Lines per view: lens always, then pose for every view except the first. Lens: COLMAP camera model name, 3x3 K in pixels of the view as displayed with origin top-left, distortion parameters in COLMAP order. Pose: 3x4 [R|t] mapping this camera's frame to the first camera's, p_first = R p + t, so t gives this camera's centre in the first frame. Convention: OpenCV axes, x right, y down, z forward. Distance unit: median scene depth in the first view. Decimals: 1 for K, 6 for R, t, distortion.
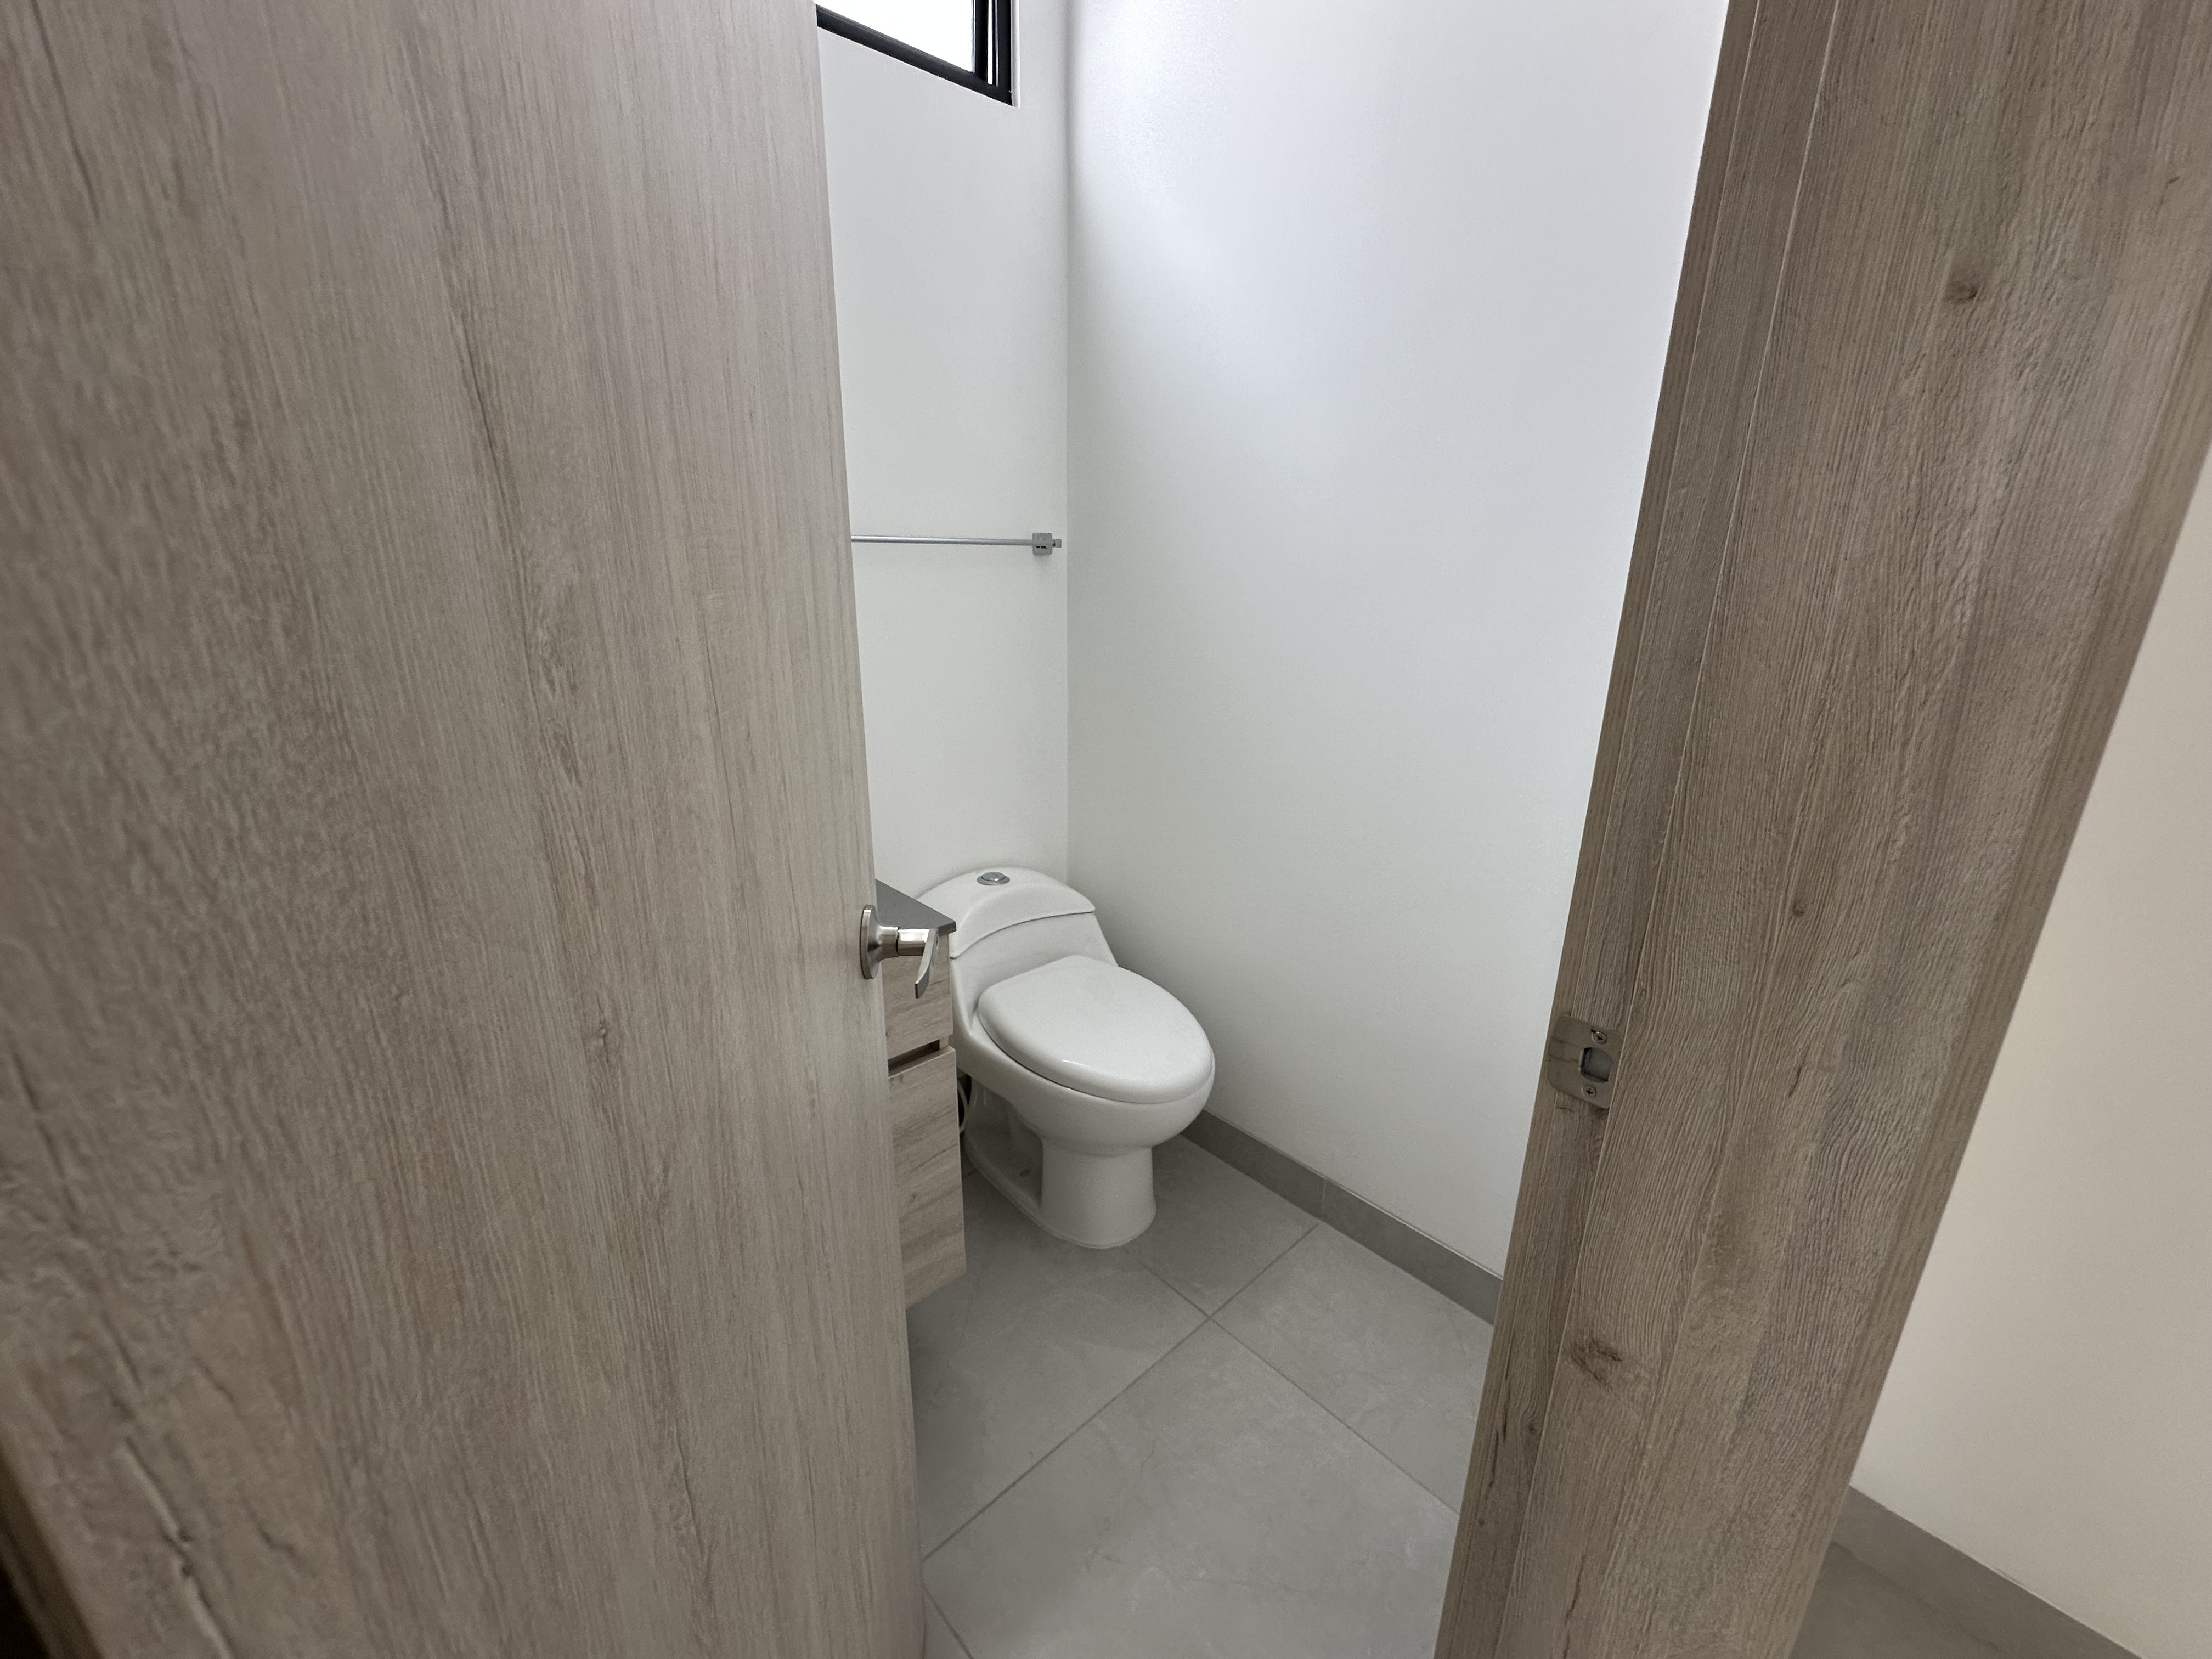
lens RADIAL K [[884.4, 0, 1106.9], [0, 884.4, 827.6], [0, 0, 1]] dist [-0.002774, 0.000602]
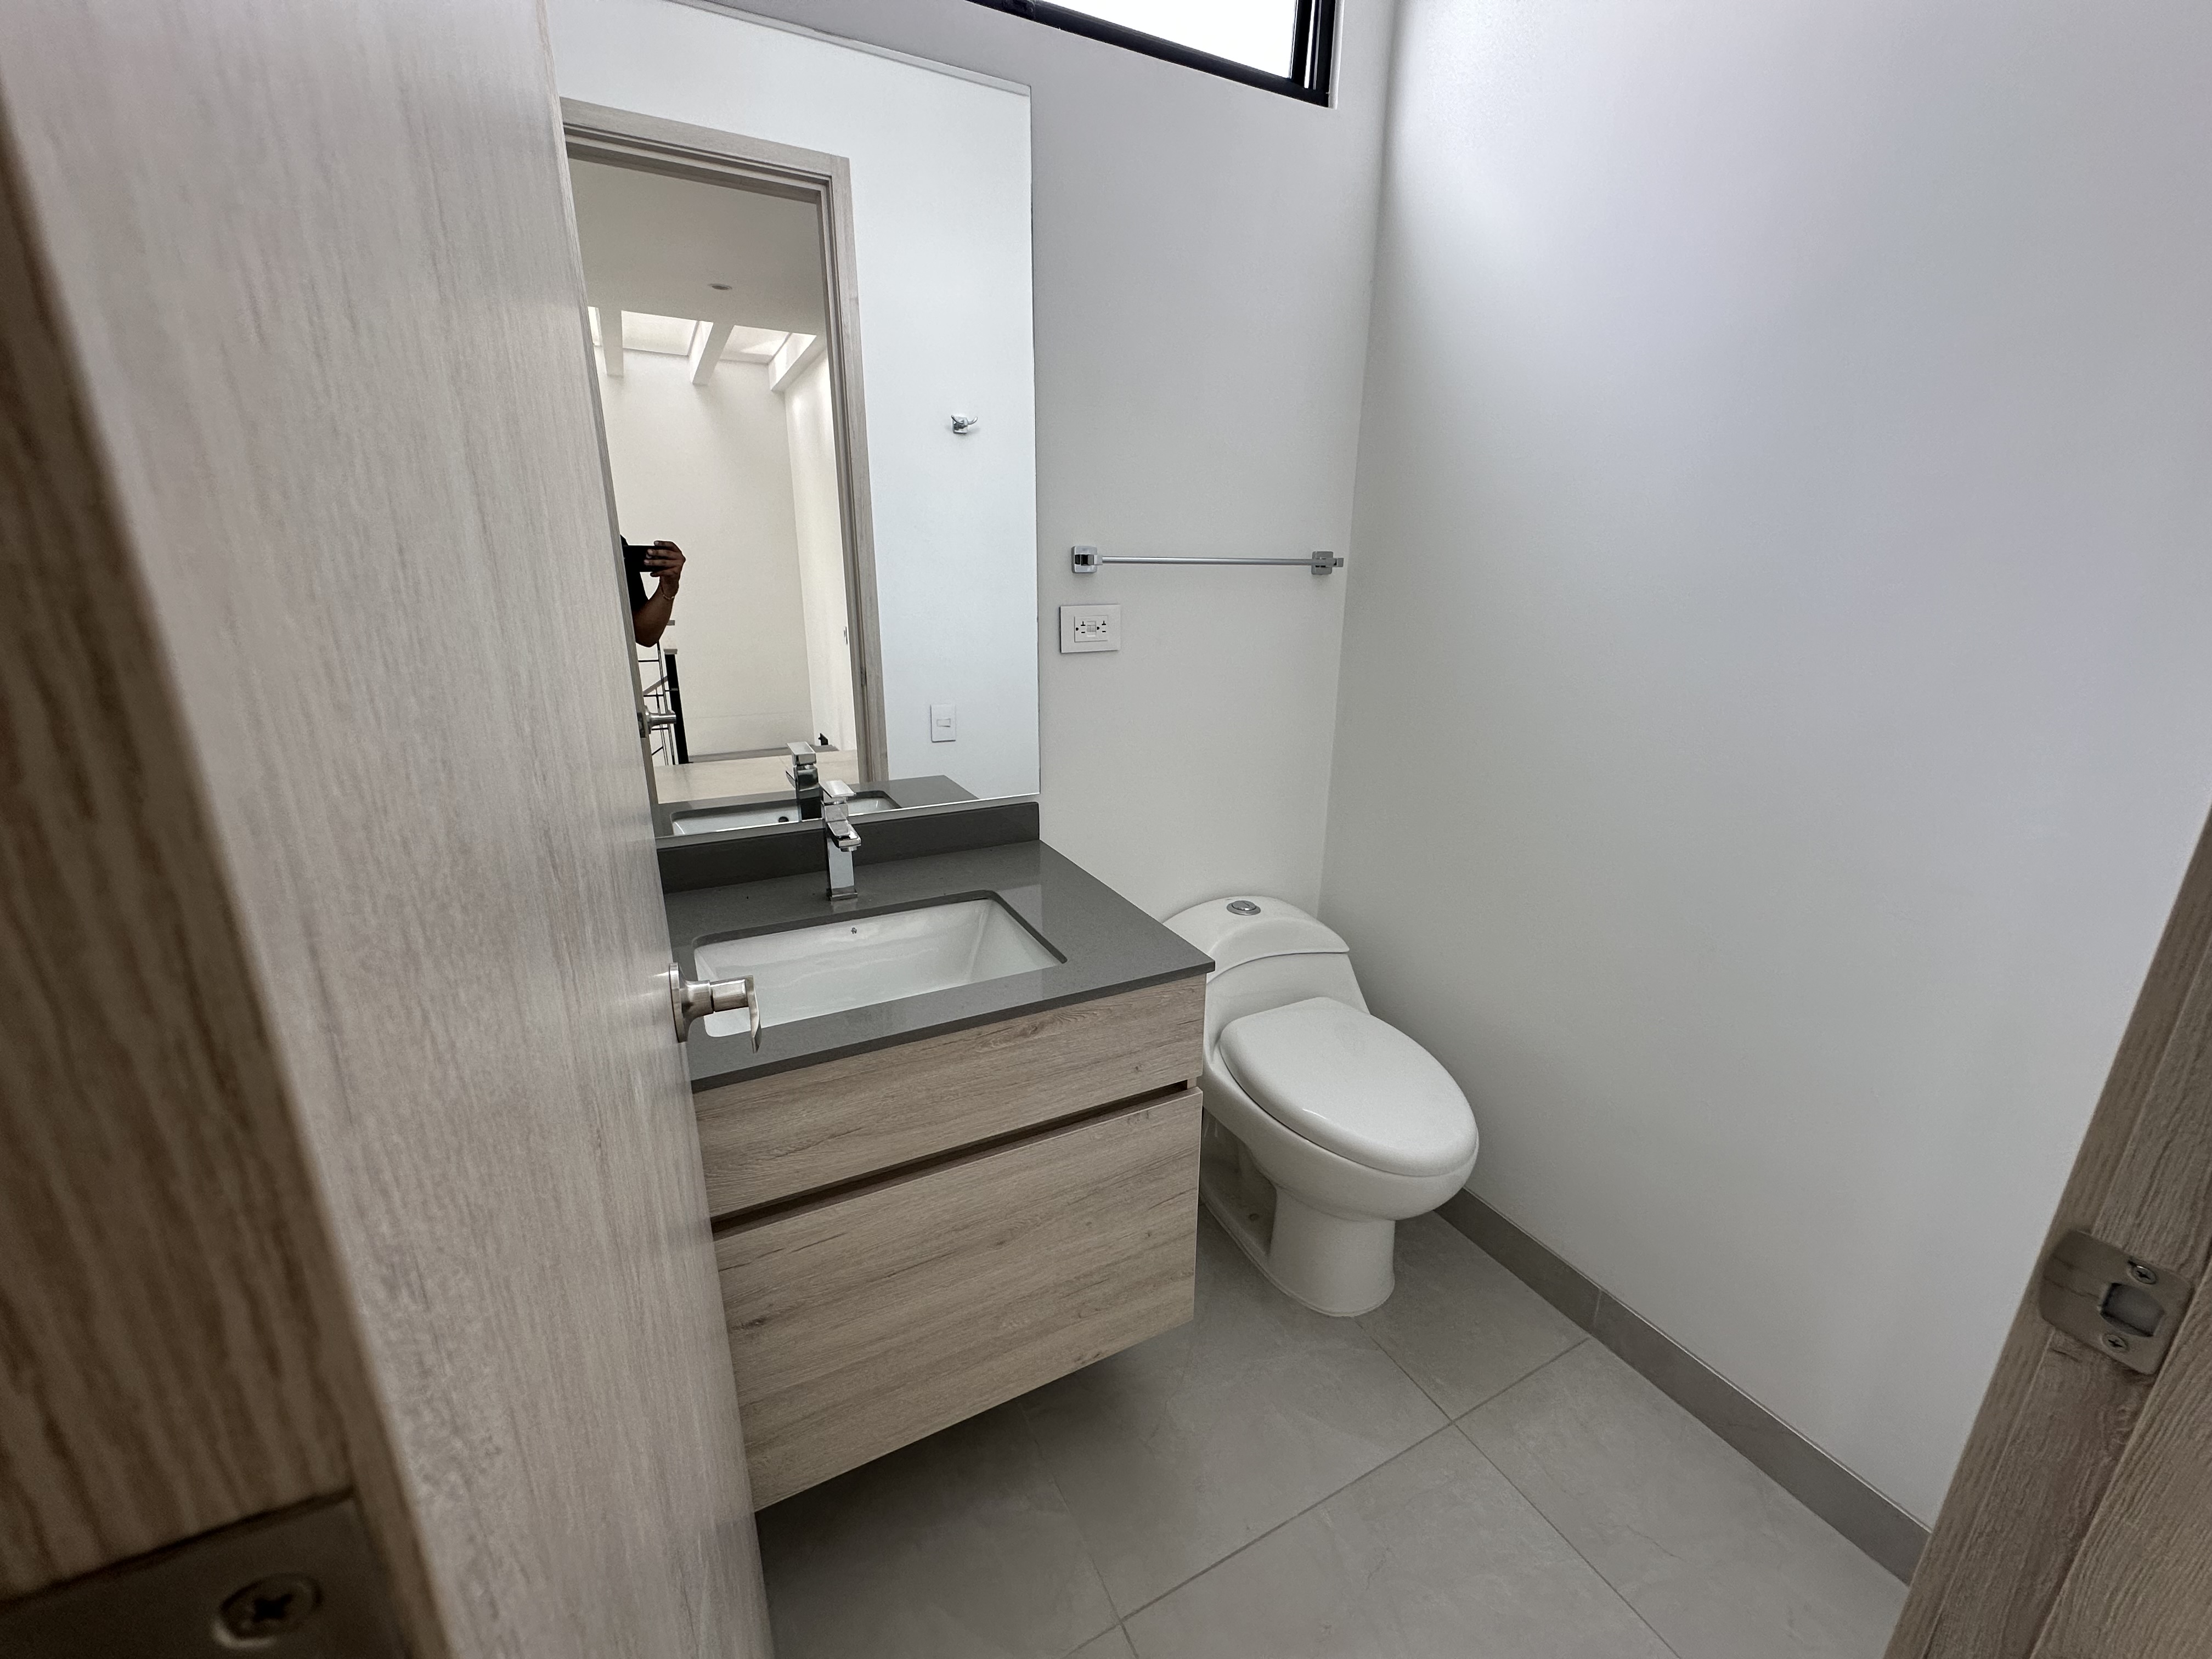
lens RADIAL K [[884.4, 0, 1106.9], [0, 884.4, 827.6], [0, 0, 1]] dist [-0.002774, 0.000602]
pose [[0.963617, 0.072989, -0.257127, -0.095254], [-0.075280, 0.997162, 0.000937, -0.061199], [0.256466, 0.018454, 0.966377, 0.076477]]
